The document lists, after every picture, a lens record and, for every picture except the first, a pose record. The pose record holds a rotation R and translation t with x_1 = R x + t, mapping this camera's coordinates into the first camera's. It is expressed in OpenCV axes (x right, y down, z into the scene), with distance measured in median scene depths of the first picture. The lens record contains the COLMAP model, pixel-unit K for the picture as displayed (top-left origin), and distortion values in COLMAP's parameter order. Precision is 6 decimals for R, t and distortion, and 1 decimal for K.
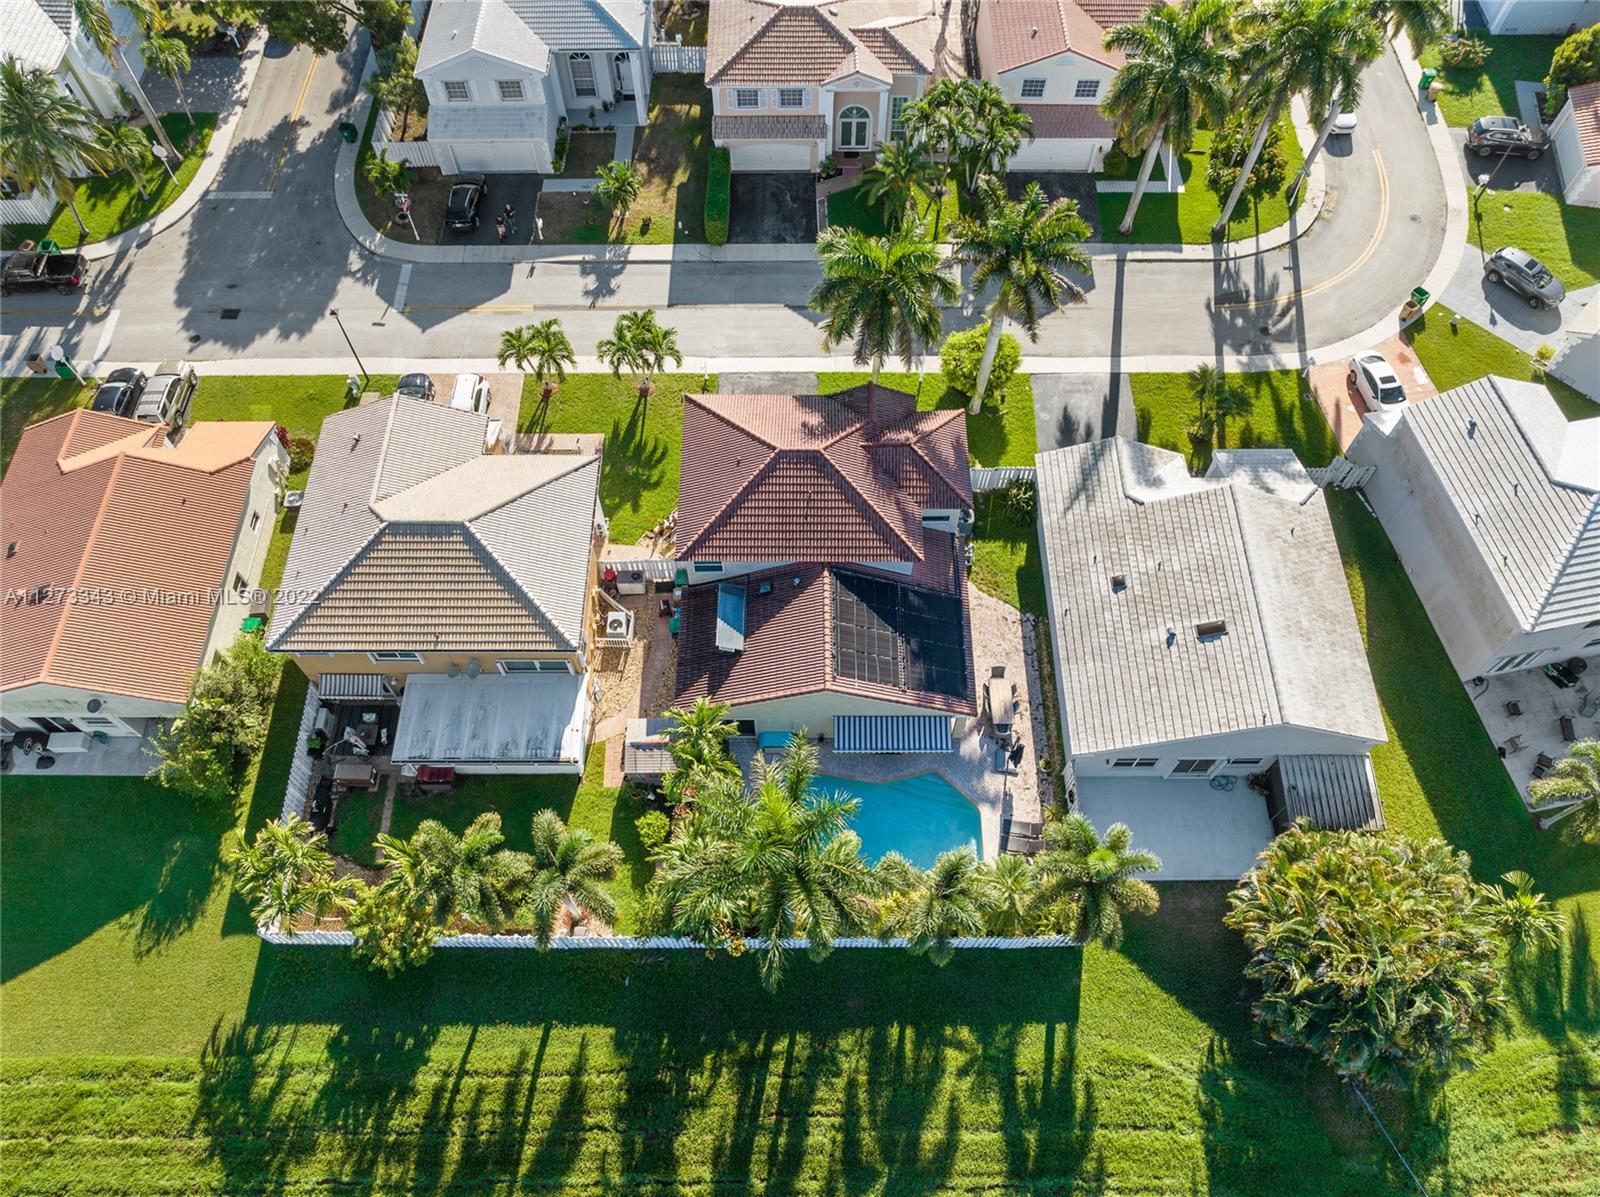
lens RADIAL K [[1111.3, 0, 831.8], [0, 1111.3, 594.7], [0, 0, 1]] dist [-0.007140, 0.000973]
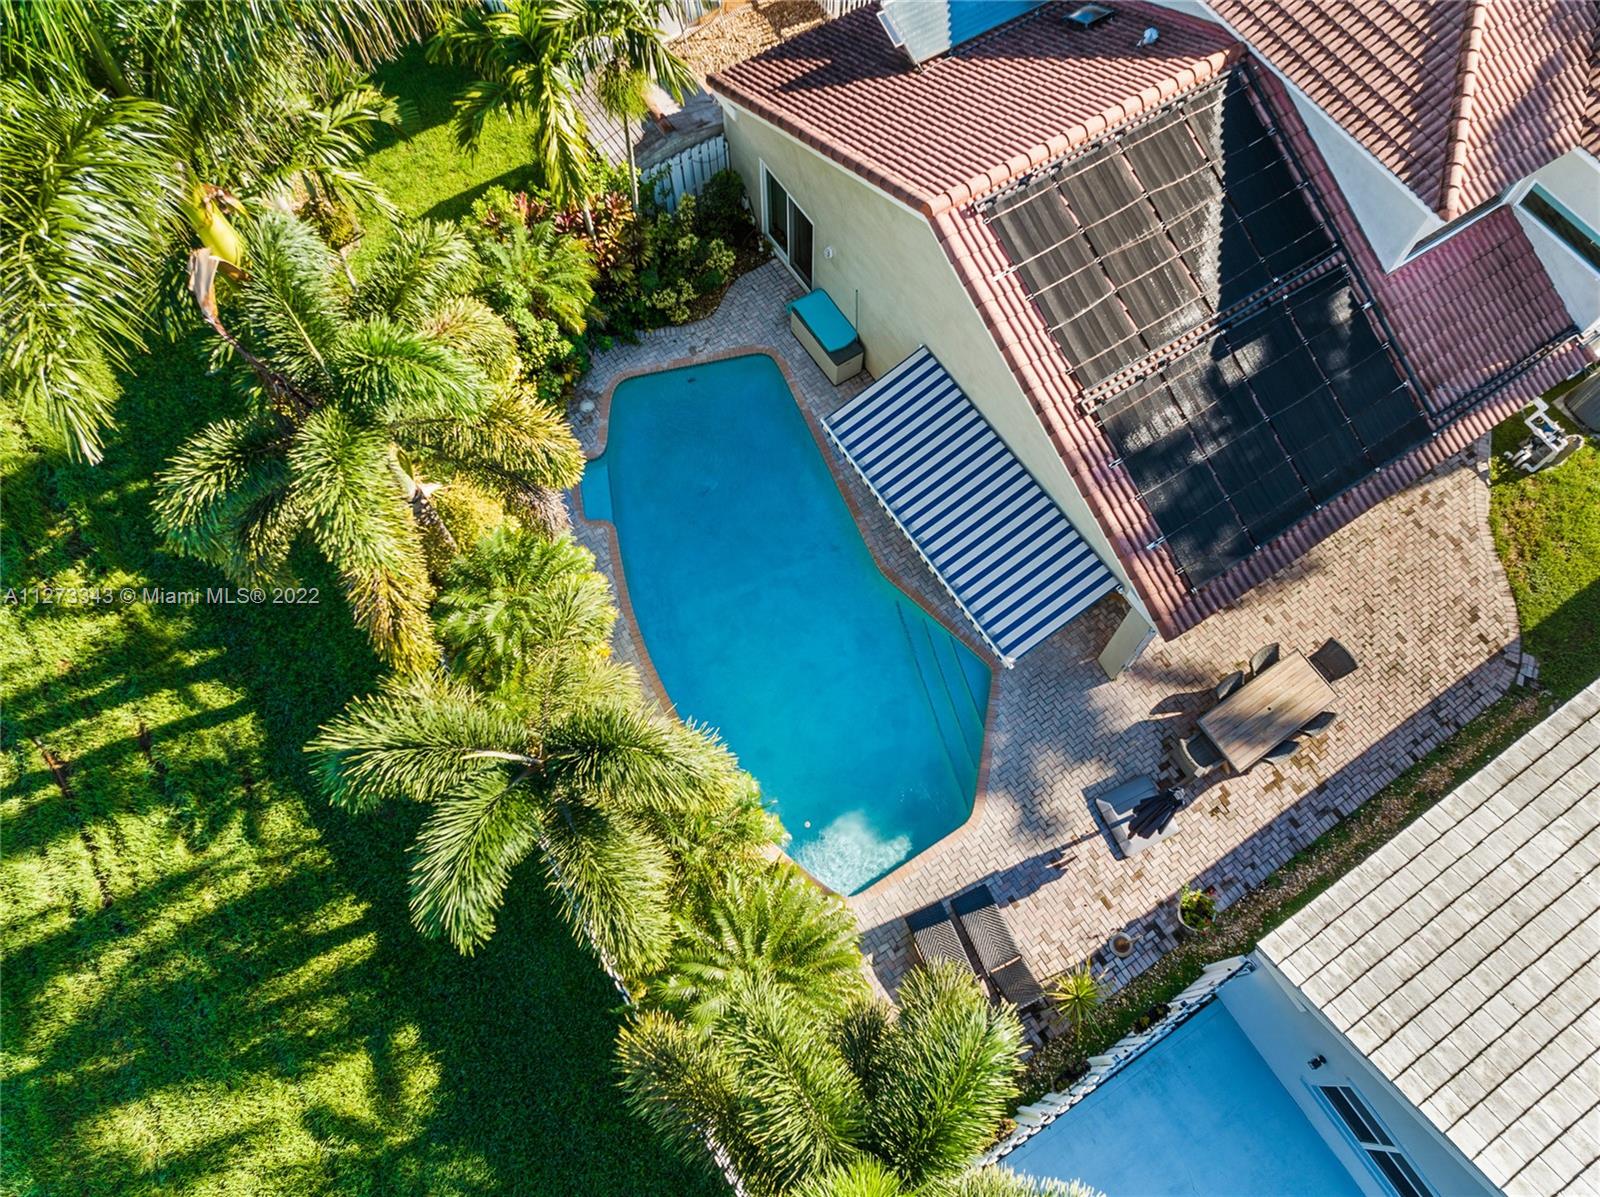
lens RADIAL K [[1111.3, 0, 831.8], [0, 1111.3, 594.7], [0, 0, 1]] dist [-0.007140, 0.000973]
pose [[0.534536, 0.765635, -0.357875, 0.195058], [-0.733980, 0.630476, 0.252533, 0.094314], [0.418979, 0.127685, 0.898973, 0.679043]]
